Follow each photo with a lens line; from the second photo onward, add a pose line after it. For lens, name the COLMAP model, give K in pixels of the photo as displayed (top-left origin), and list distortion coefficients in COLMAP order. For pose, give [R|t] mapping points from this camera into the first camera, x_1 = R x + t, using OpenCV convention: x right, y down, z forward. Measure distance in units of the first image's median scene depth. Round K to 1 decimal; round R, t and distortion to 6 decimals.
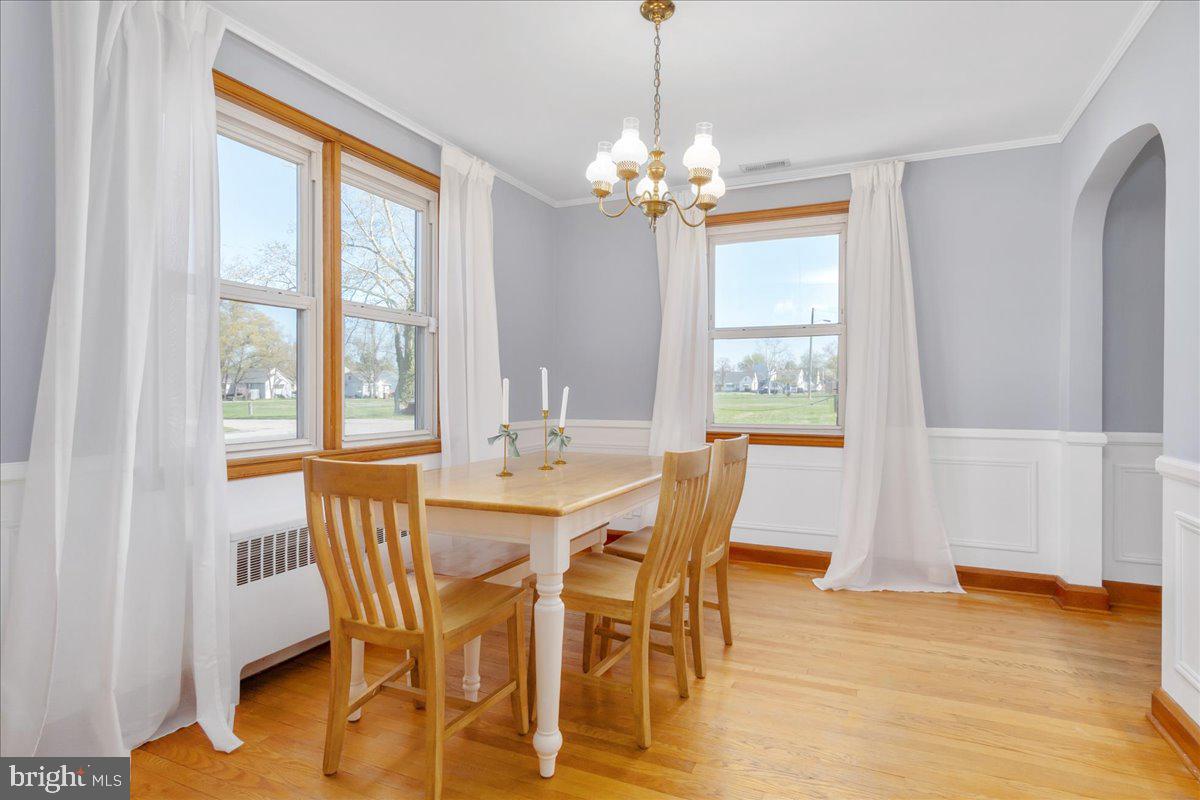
lens RADIAL K [[643.9, 0, 595.6], [0, 643.9, 394.8], [0, 0, 1]] dist [0.007628, 0.003936]
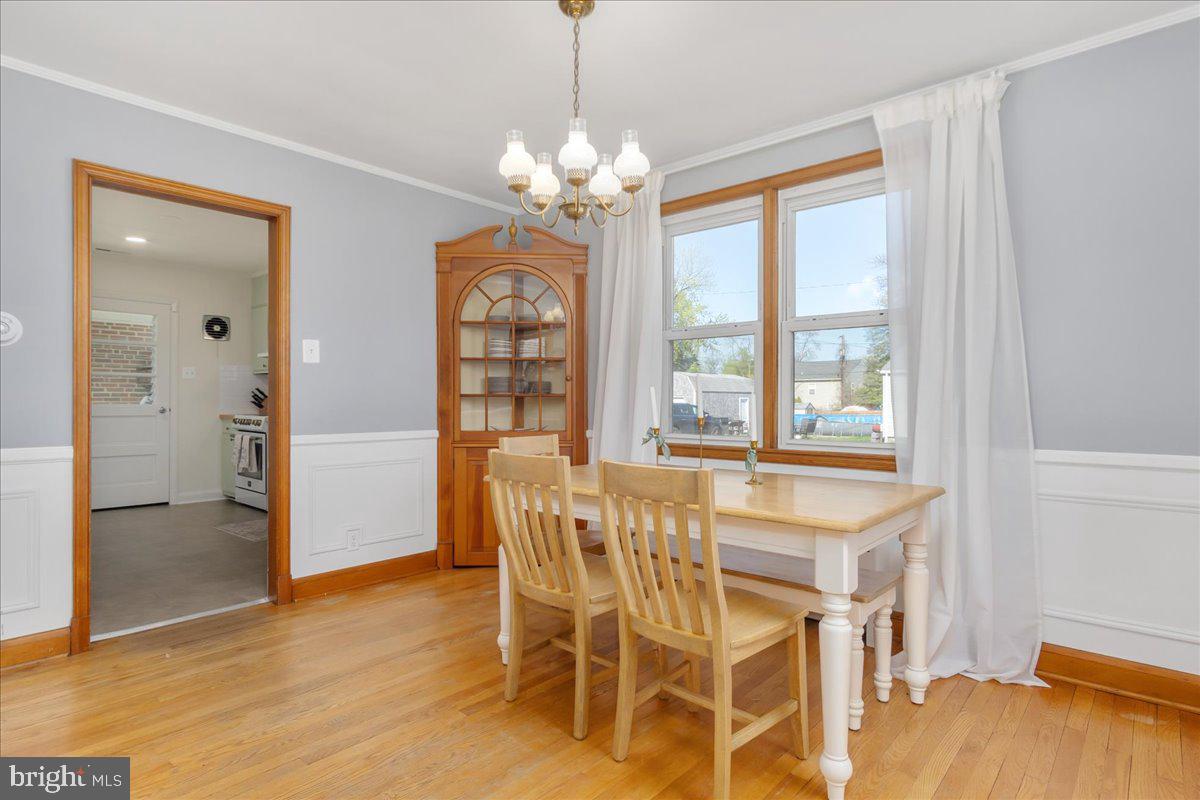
lens RADIAL K [[643.9, 0, 602.6], [0, 643.9, 399.6], [0, 0, 1]] dist [0.007628, 0.003936]
pose [[-0.293409, -0.001539, -0.955986, 0.630000], [-0.006887, 0.999976, 0.000504, -0.002027], [0.955962, 0.006732, -0.293412, 0.824116]]
